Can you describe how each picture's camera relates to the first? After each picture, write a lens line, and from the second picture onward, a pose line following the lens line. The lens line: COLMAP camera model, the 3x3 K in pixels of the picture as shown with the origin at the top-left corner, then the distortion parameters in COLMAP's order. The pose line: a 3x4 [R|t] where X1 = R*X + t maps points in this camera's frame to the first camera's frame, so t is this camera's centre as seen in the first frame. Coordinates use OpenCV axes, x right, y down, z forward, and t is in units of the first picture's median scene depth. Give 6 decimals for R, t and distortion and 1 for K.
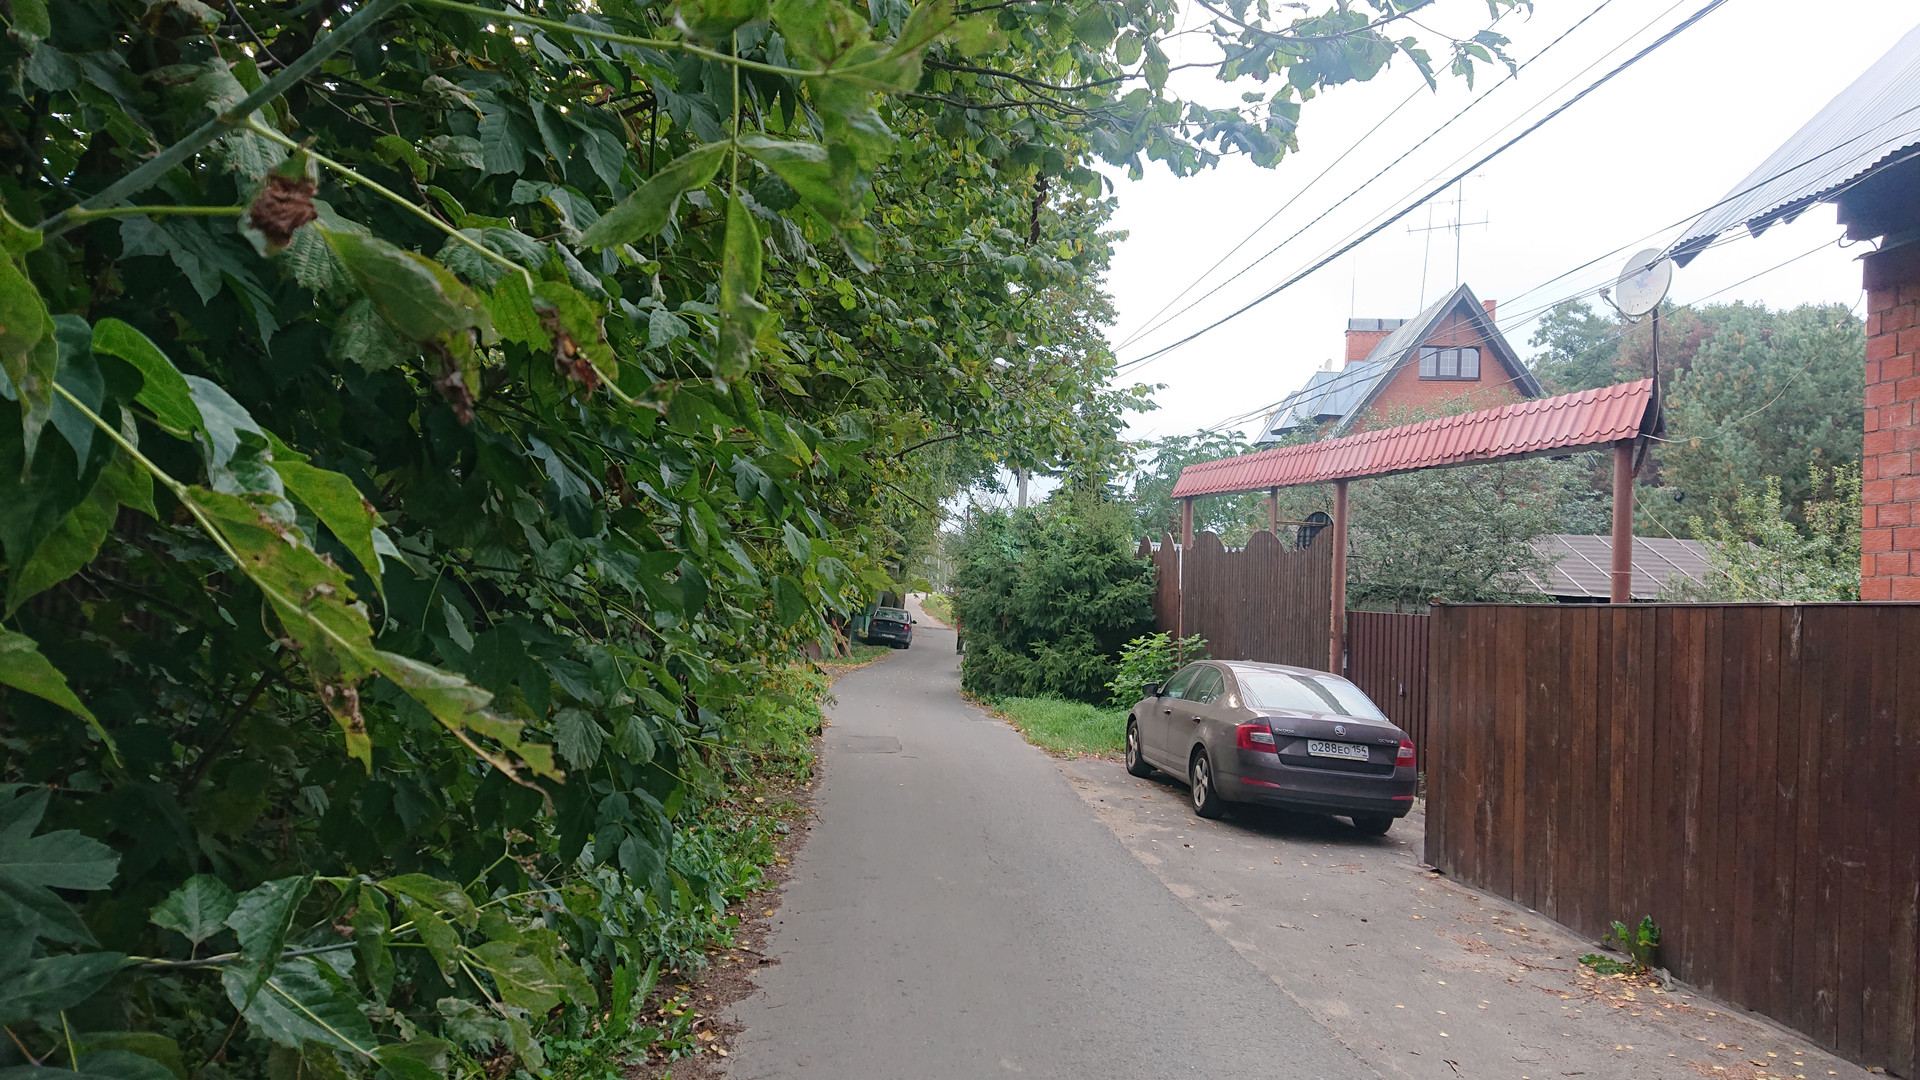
lens RADIAL K [[1265.7, 0, 946.1], [0, 1265.7, 551.1], [0, 0, 1]] dist [0.212424, -0.323893]
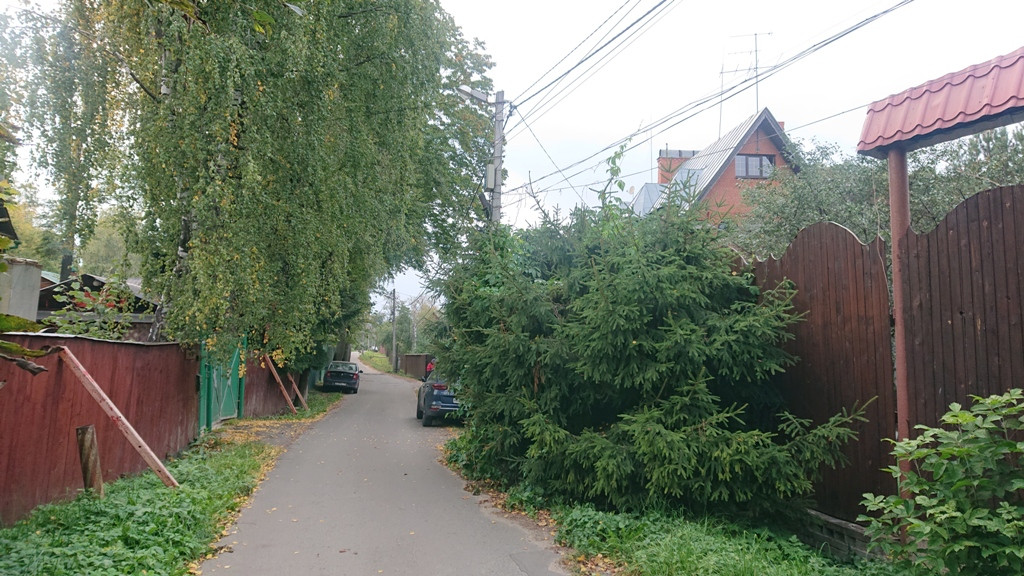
lens RADIAL K [[675.1, 0, 504.6], [0, 675.1, 293.9], [0, 0, 1]] dist [0.212424, -0.323893]
pose [[0.979947, -0.020172, 0.198235, -0.020566], [0.029554, 0.998573, -0.044483, 0.014432], [-0.197055, 0.049450, 0.979145, 0.333096]]
